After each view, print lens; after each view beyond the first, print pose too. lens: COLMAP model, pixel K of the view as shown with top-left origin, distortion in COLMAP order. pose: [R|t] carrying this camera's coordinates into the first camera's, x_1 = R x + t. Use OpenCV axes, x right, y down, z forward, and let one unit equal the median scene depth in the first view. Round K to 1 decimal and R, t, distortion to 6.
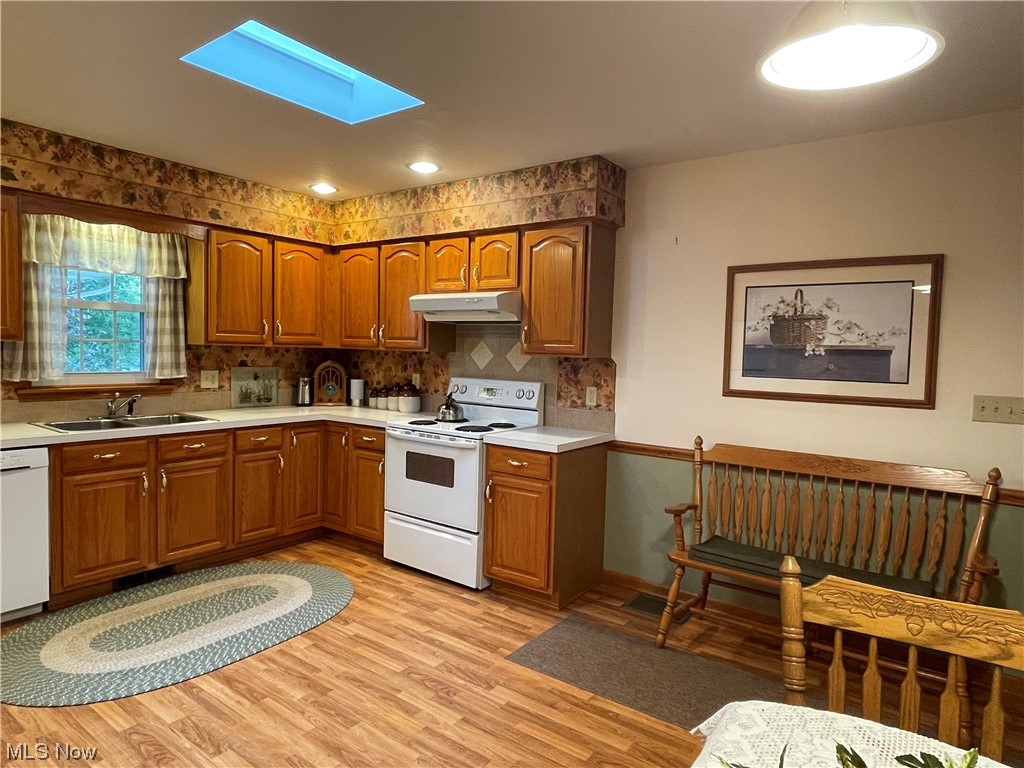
lens RADIAL K [[623.0, 0, 508.0], [0, 623.0, 382.0], [0, 0, 1]] dist [0.001213, -0.014333]
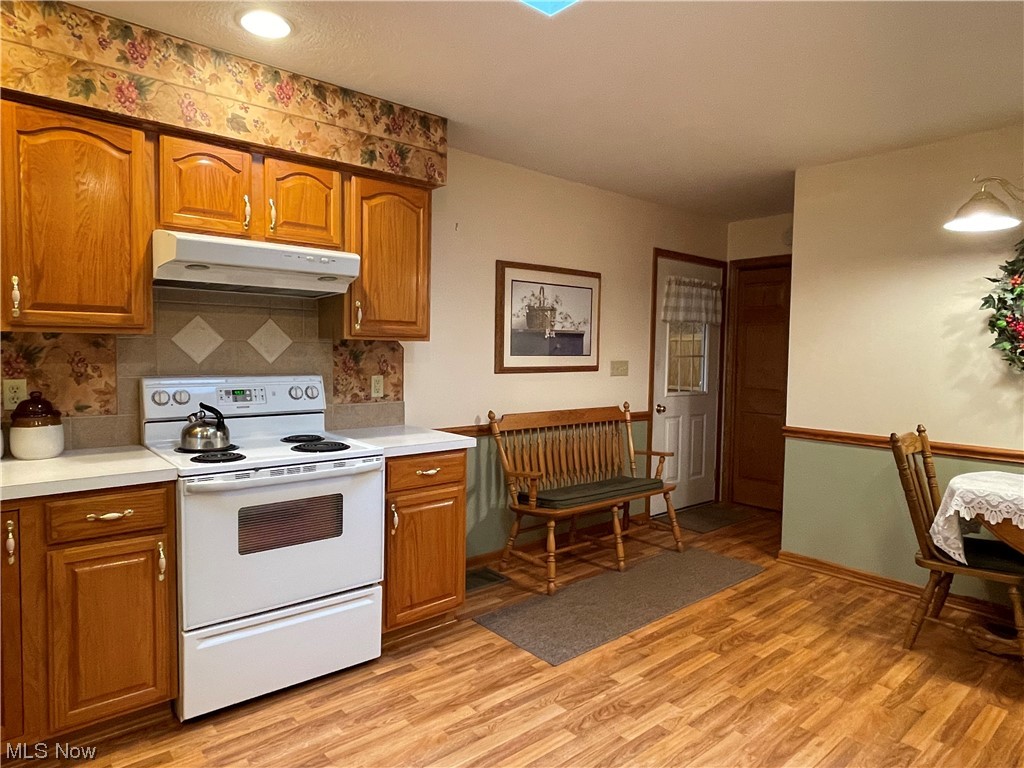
lens RADIAL K [[623.0, 0, 510.0], [0, 623.0, 383.3], [0, 0, 1]] dist [0.001213, -0.014333]
pose [[0.220527, -0.079208, 0.972159, -0.706670], [0.041613, 0.996554, 0.071756, -0.037903], [-0.974493, 0.024631, 0.223063, 0.671880]]
